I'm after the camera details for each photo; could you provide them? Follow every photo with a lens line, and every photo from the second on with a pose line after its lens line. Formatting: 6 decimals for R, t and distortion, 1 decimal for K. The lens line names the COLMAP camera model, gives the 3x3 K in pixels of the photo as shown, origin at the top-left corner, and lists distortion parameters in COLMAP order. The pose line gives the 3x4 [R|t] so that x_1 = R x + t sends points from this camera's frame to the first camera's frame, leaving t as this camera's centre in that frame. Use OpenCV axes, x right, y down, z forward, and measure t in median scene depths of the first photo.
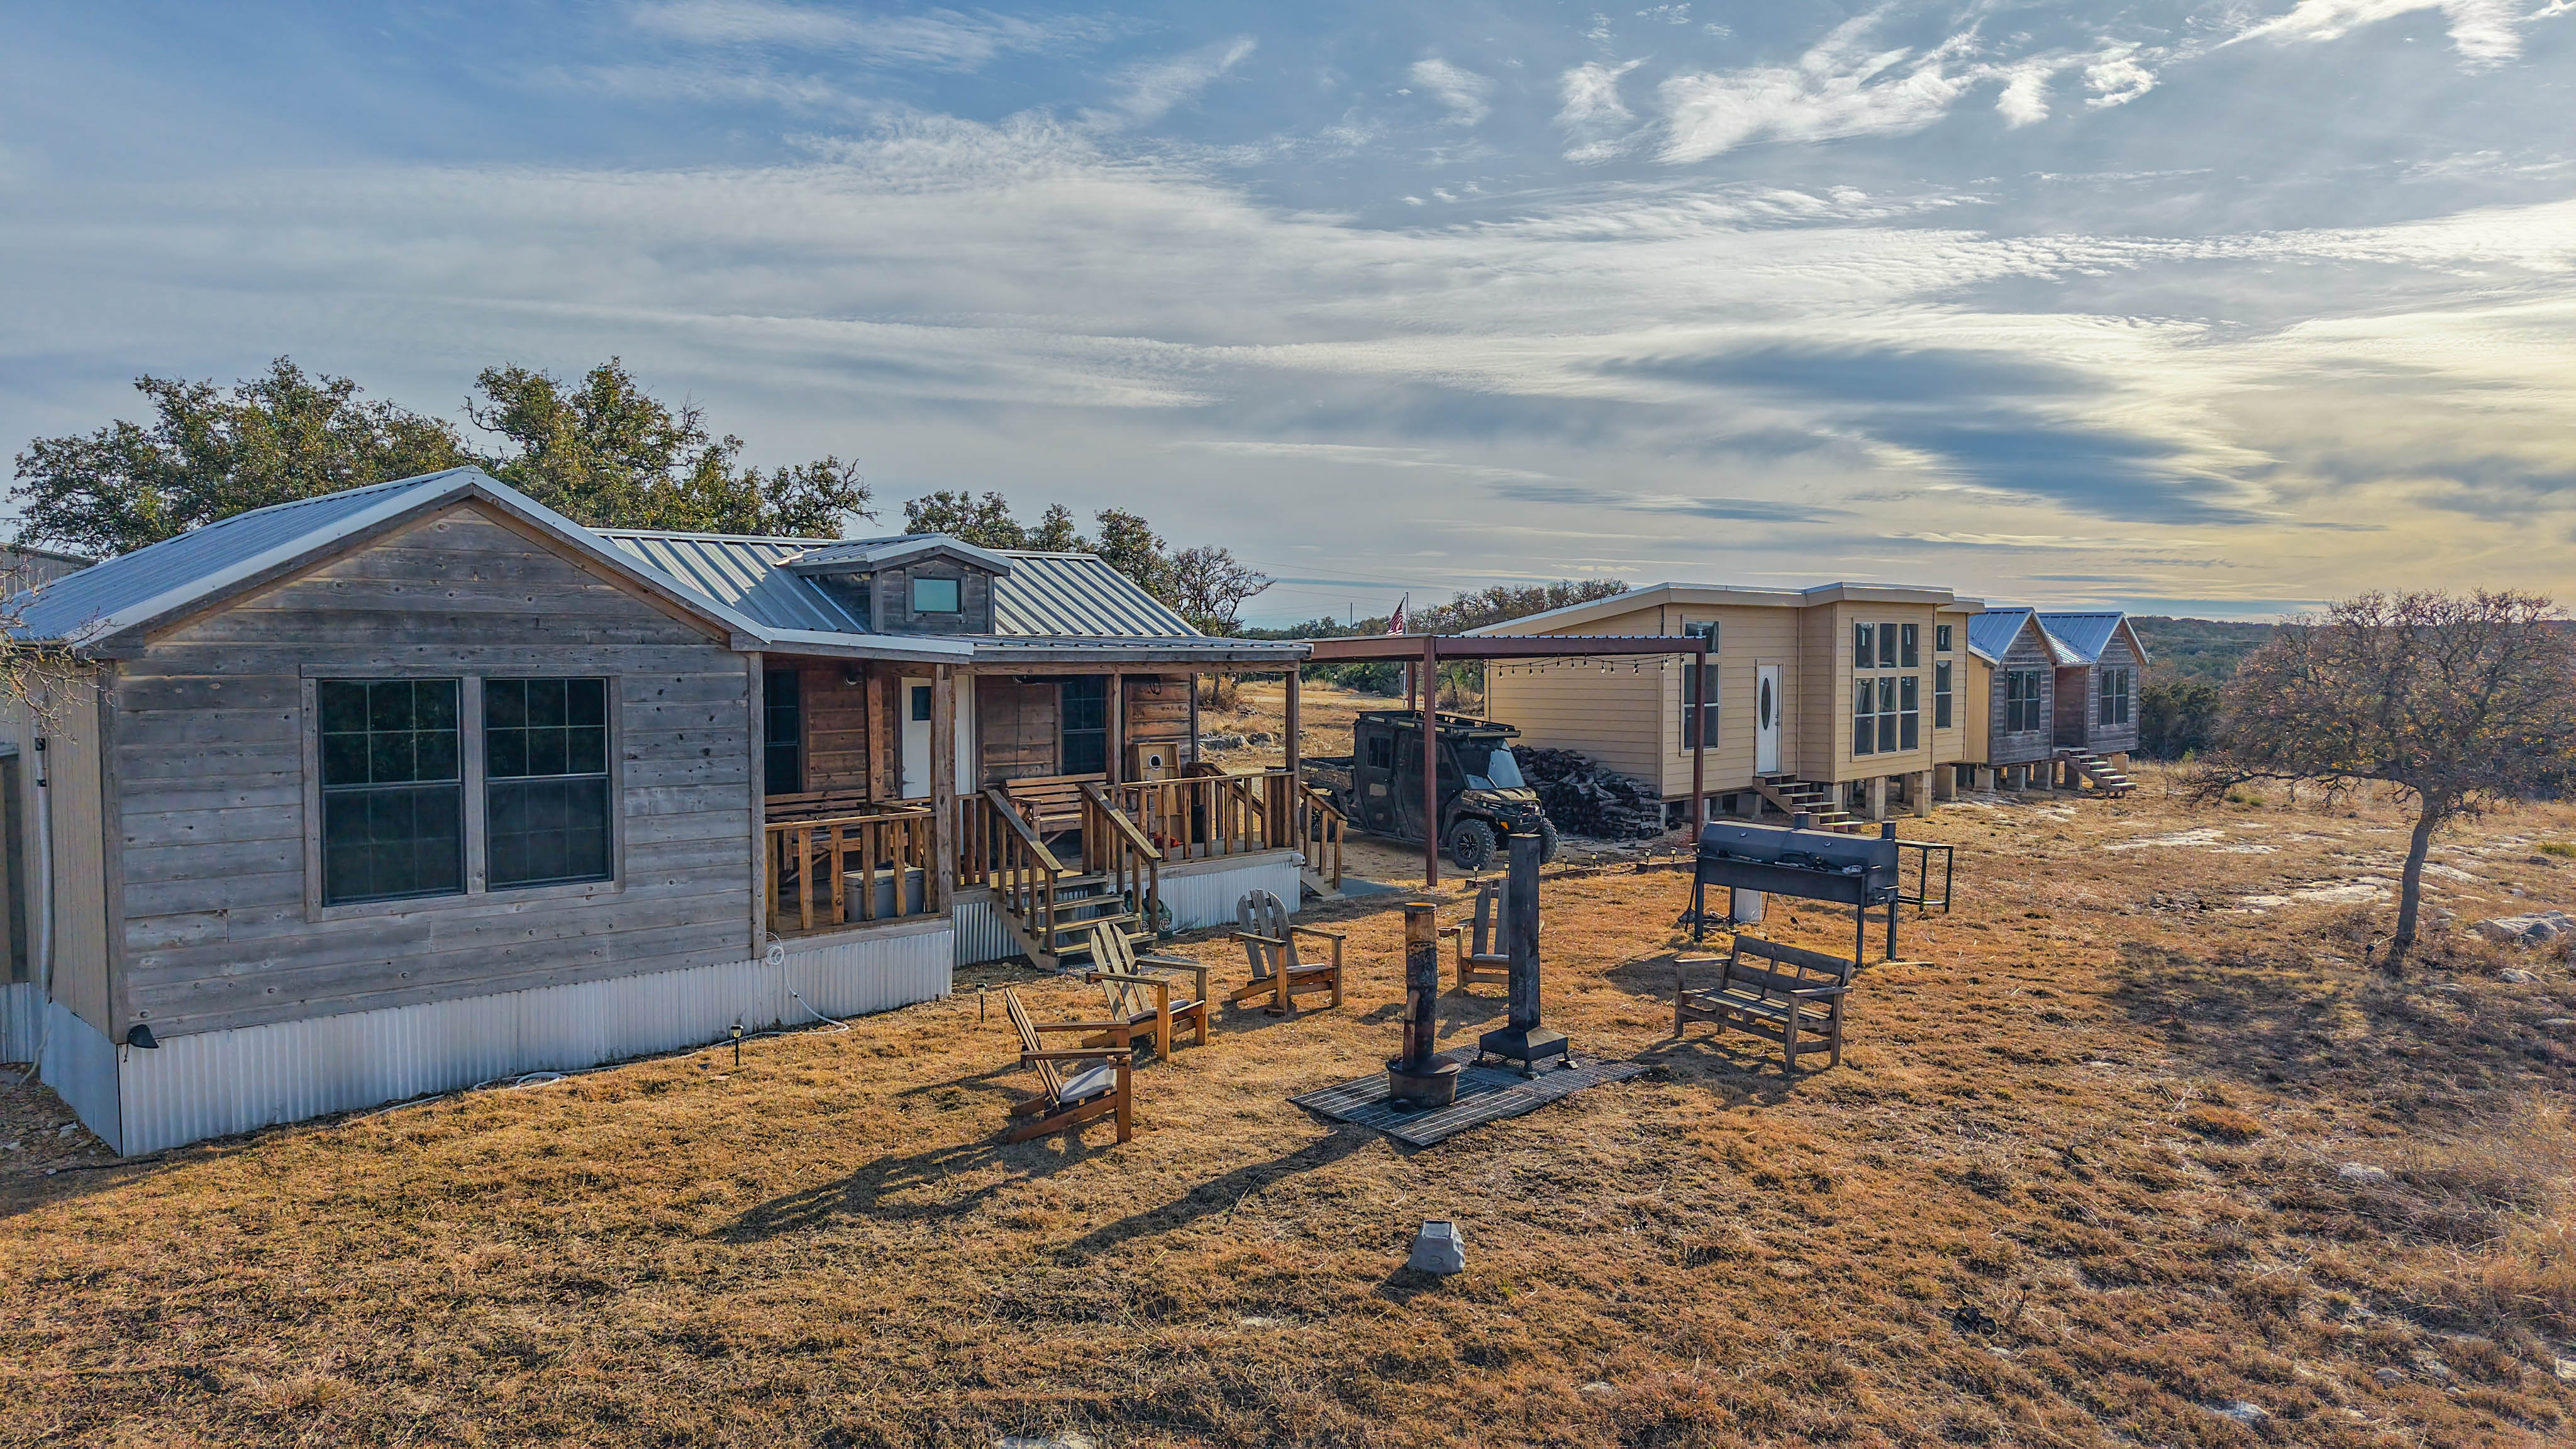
lens RADIAL K [[1717.6, 0, 1288.0], [0, 1717.6, 724.5], [0, 0, 1]] dist [0.035974, -0.035675]
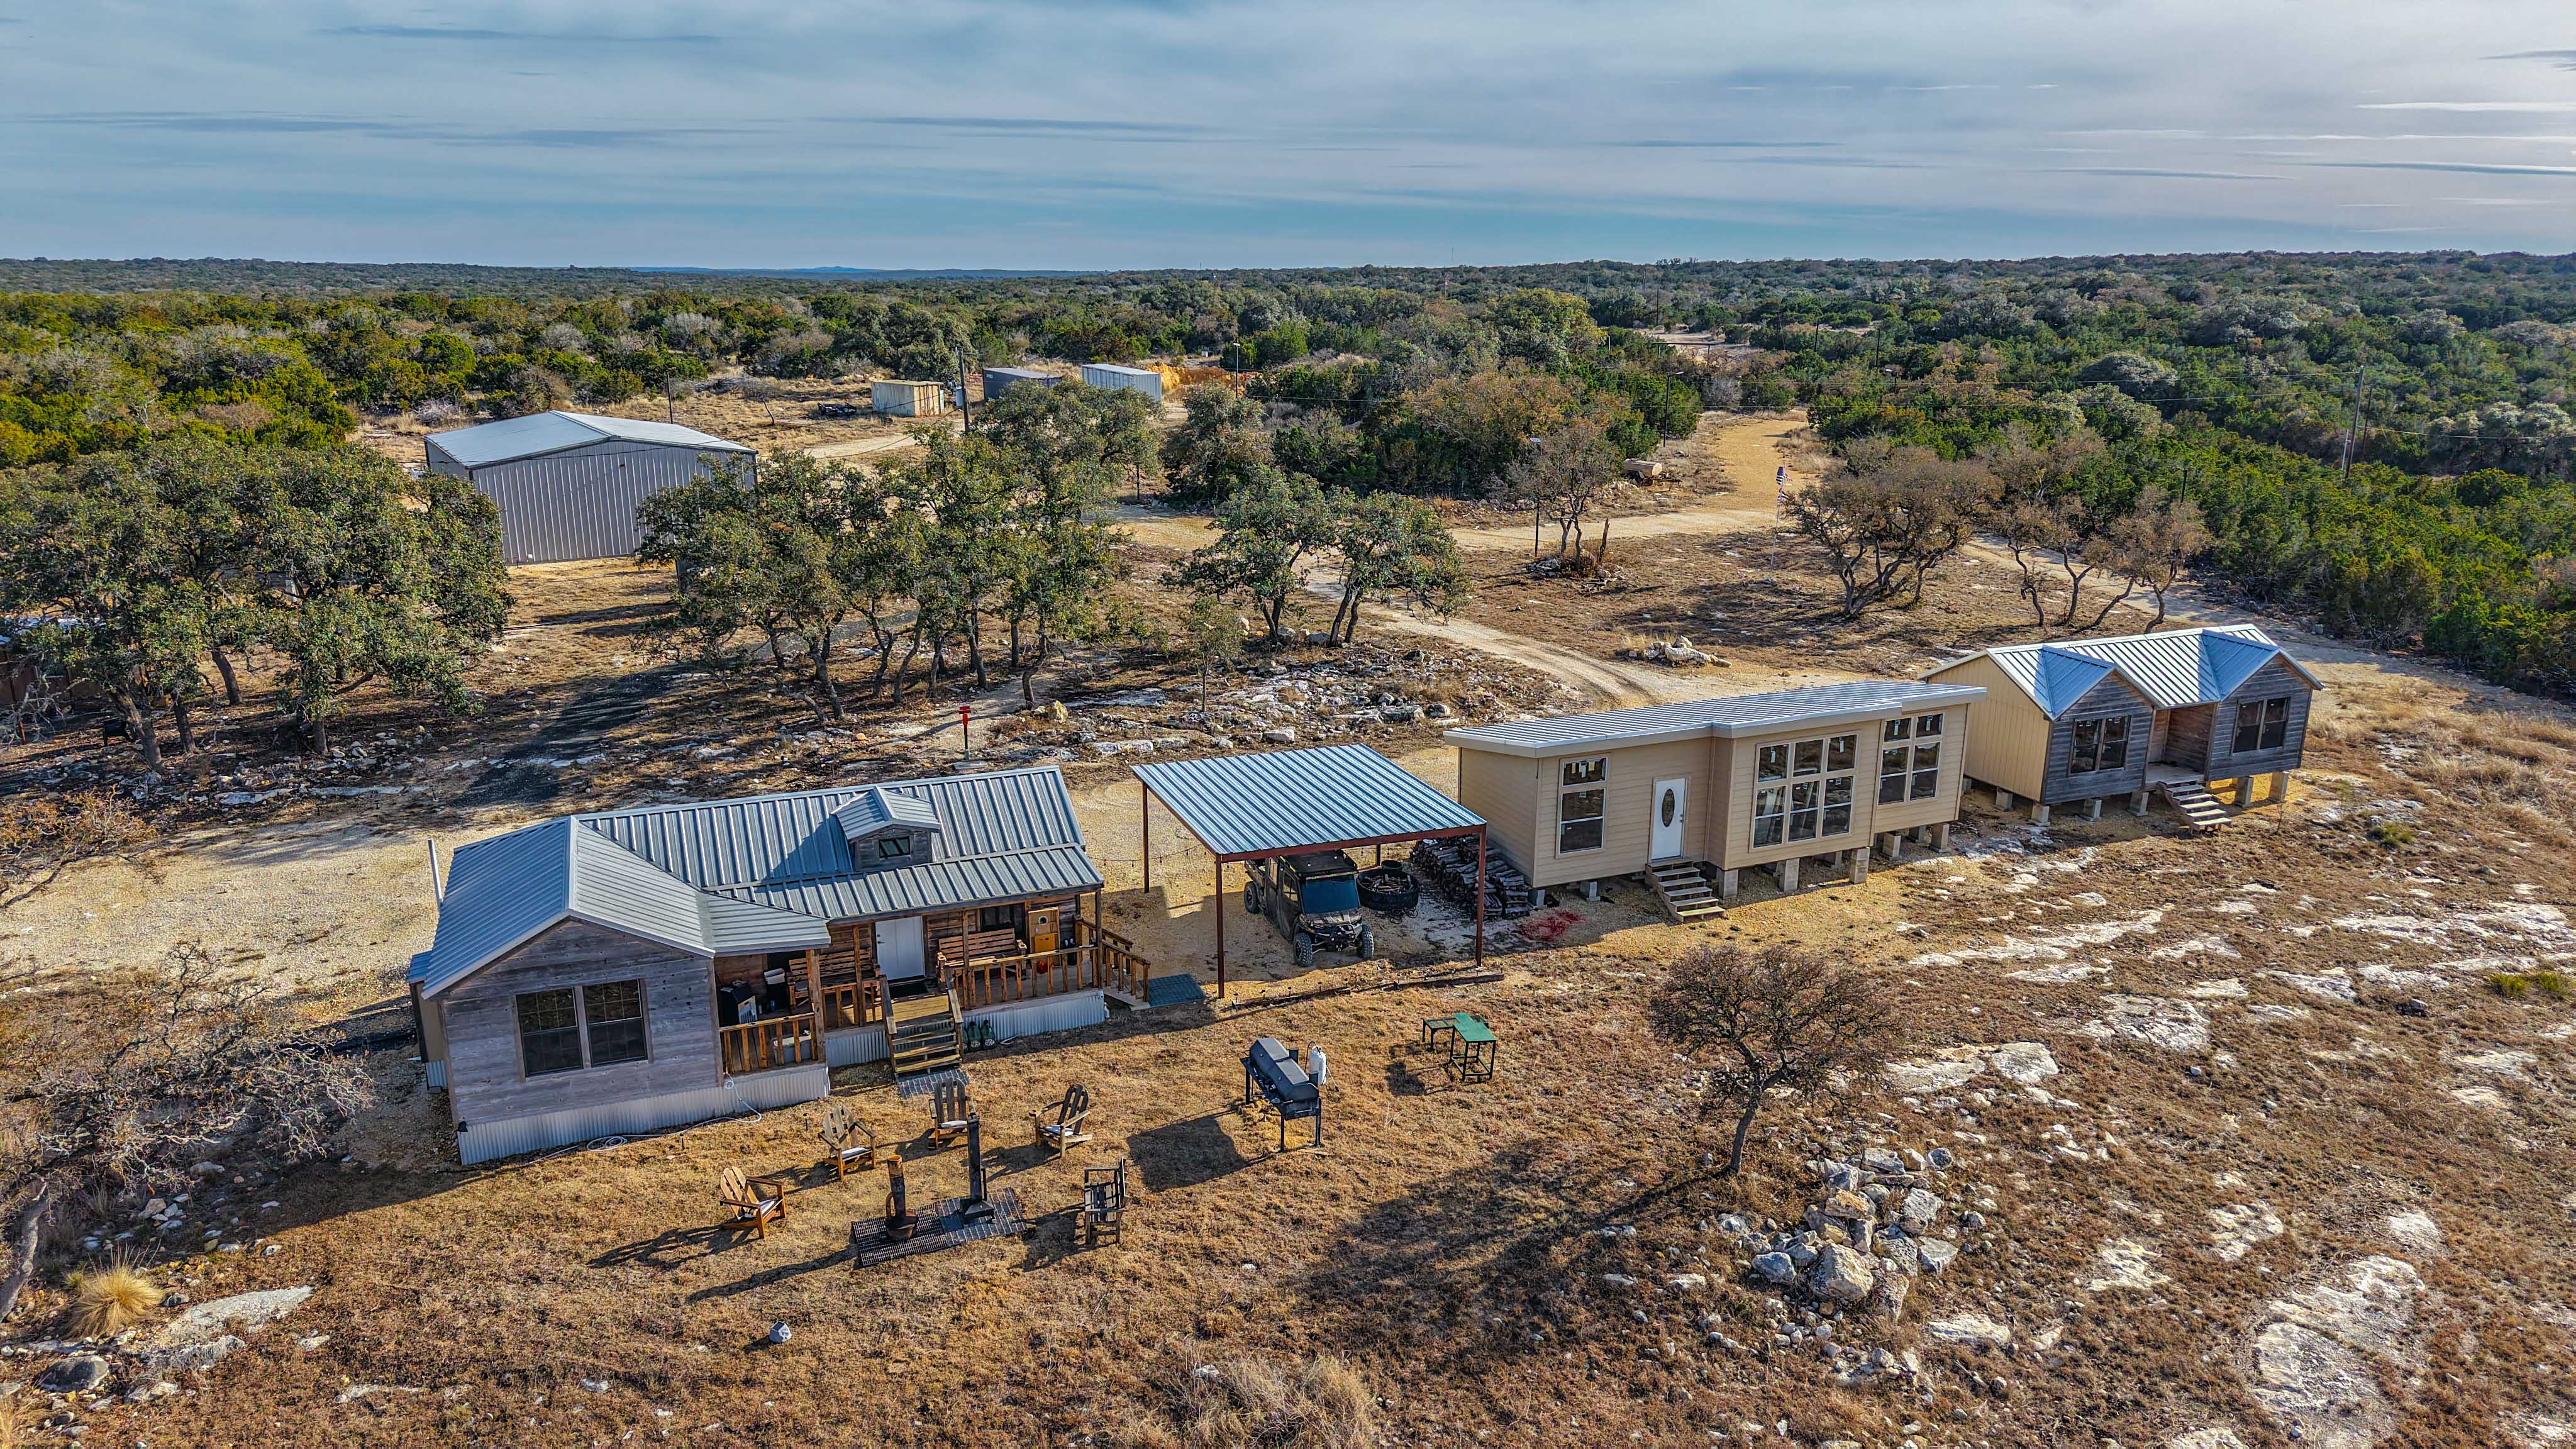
lens RADIAL K [[1717.6, 0, 1288.0], [0, 1717.6, 724.5], [0, 0, 1]] dist [0.035974, -0.035675]
pose [[0.918122, 0.107094, -0.381553, 1.265198], [-0.020406, 0.974293, 0.224360, -0.904682], [0.395772, -0.198204, 0.896705, -0.674870]]
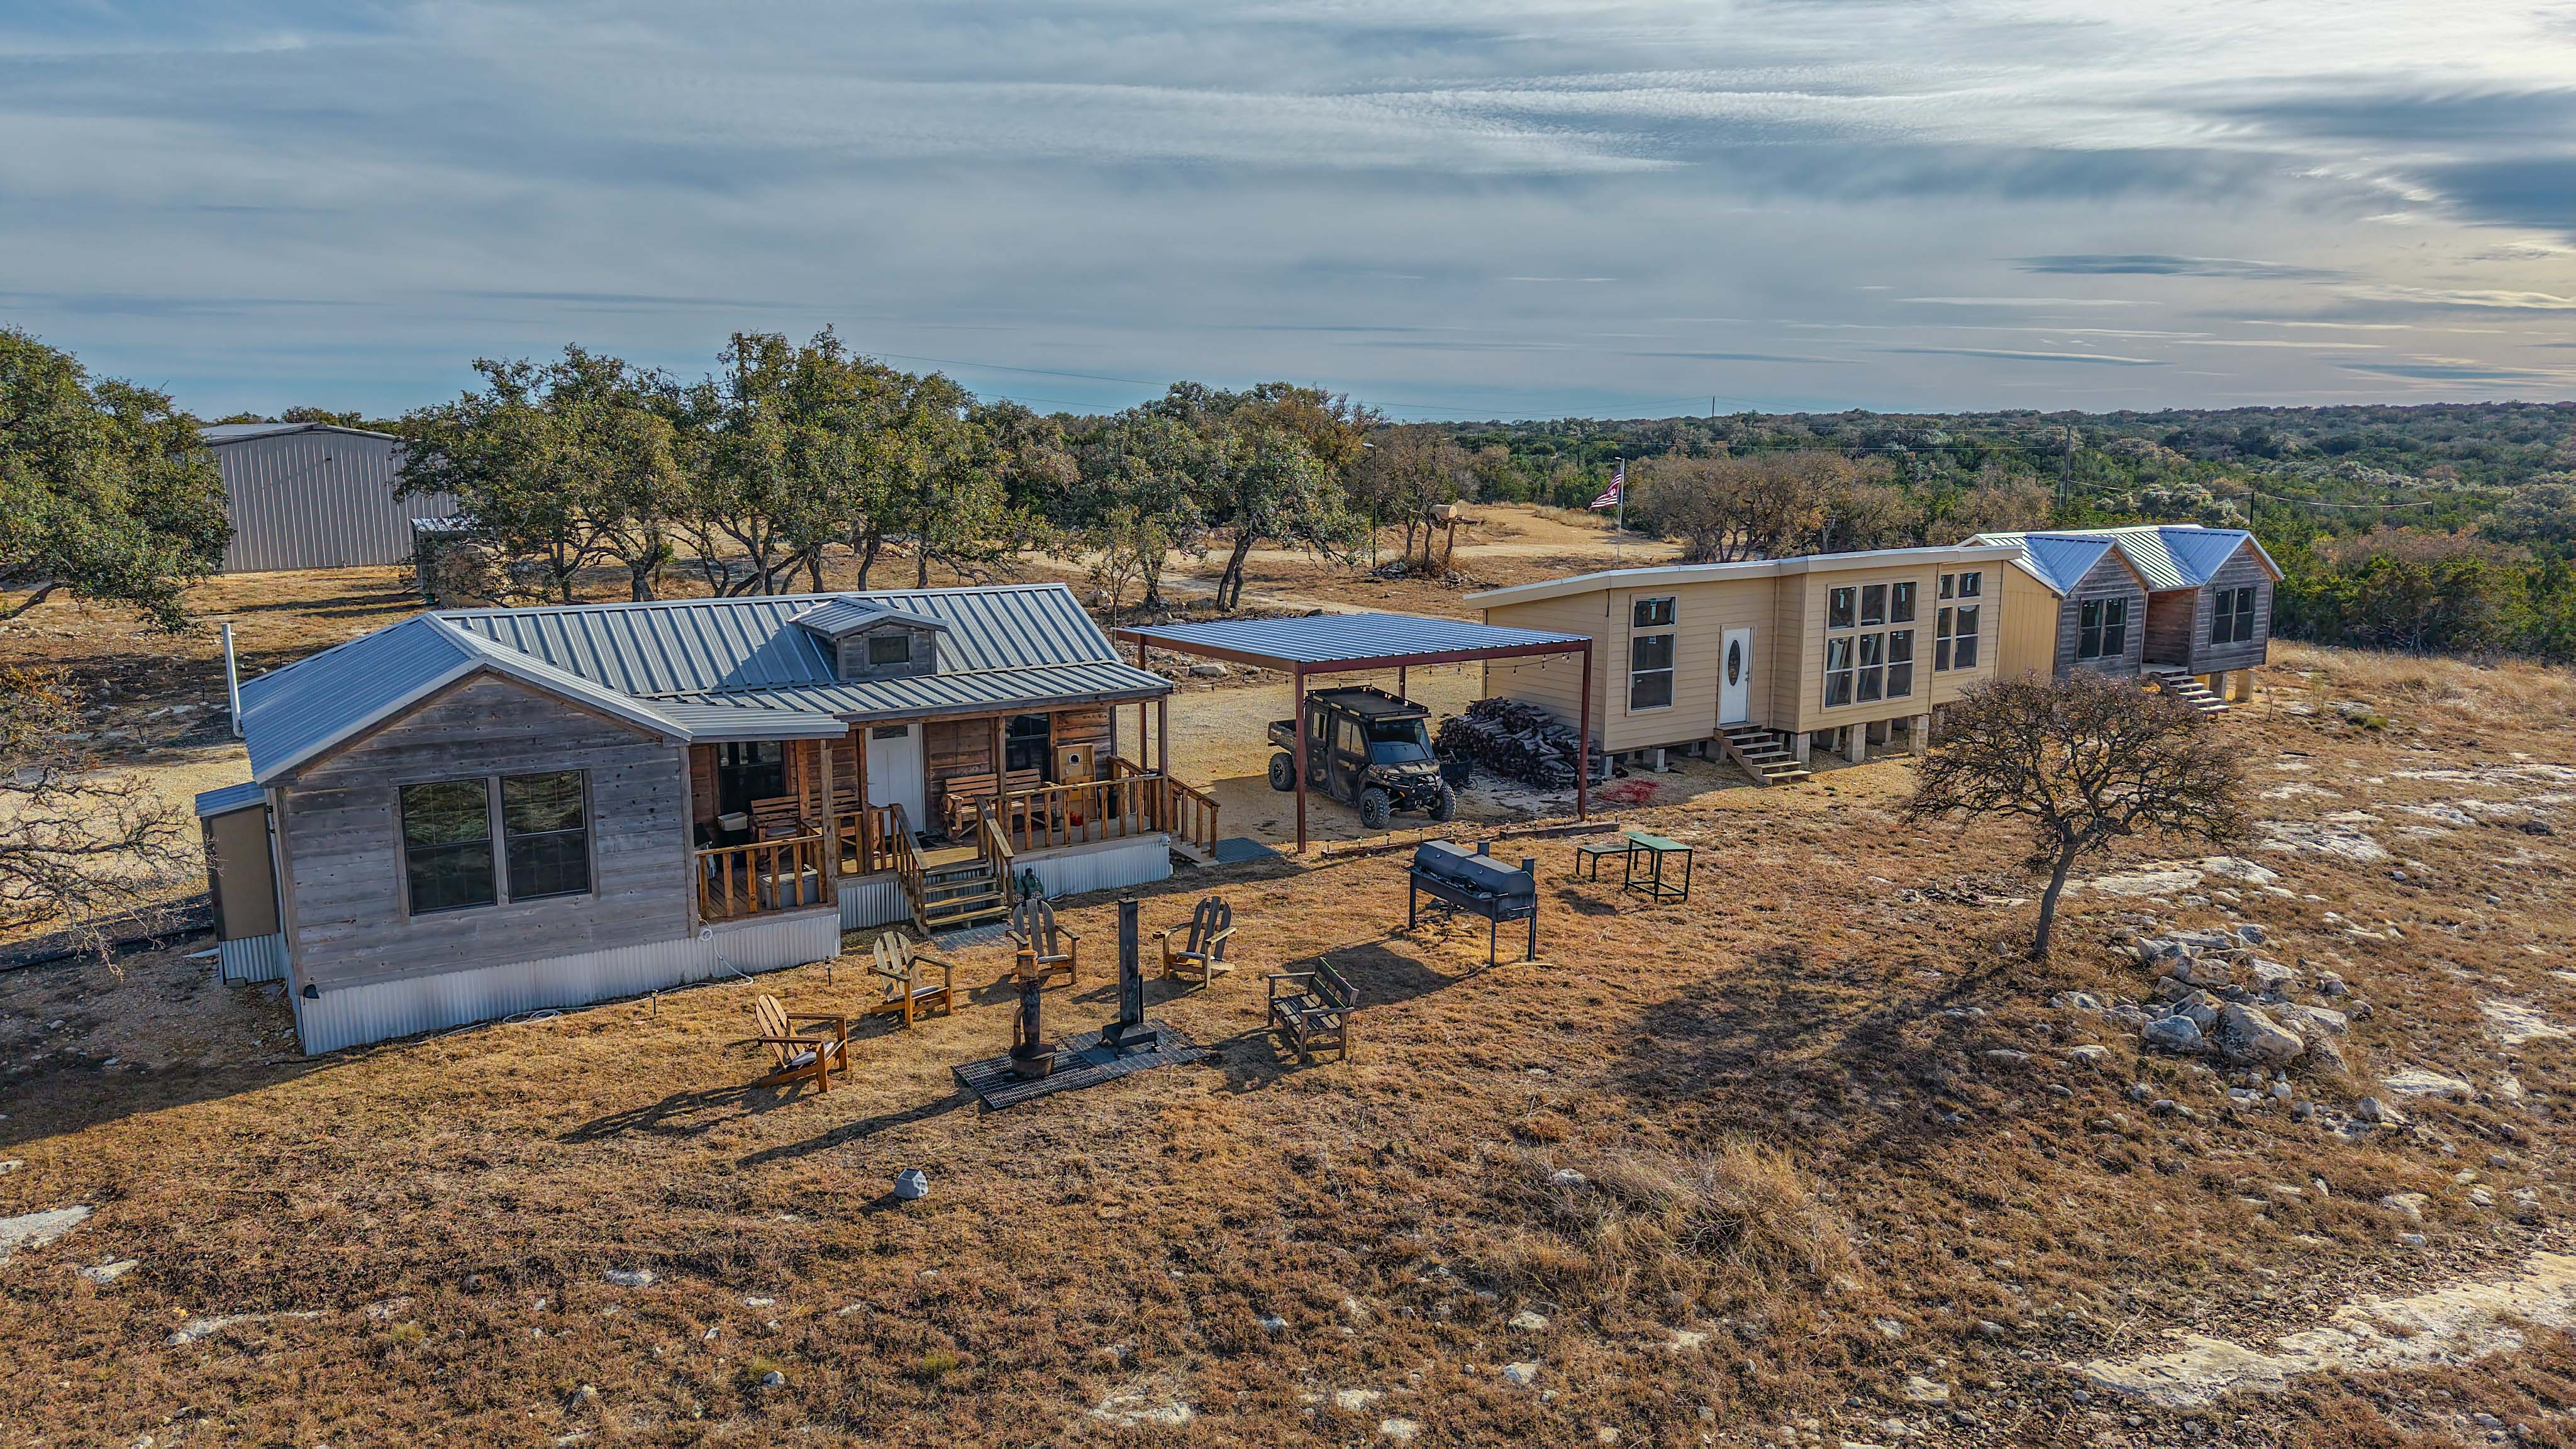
lens RADIAL K [[1717.6, 0, 1288.0], [0, 1717.6, 724.5], [0, 0, 1]] dist [0.035974, -0.035675]
pose [[0.976134, 0.037634, -0.213881, 0.590940], [-0.010624, 0.991966, 0.126055, -0.279620], [0.216907, -0.120775, 0.968692, -0.409509]]
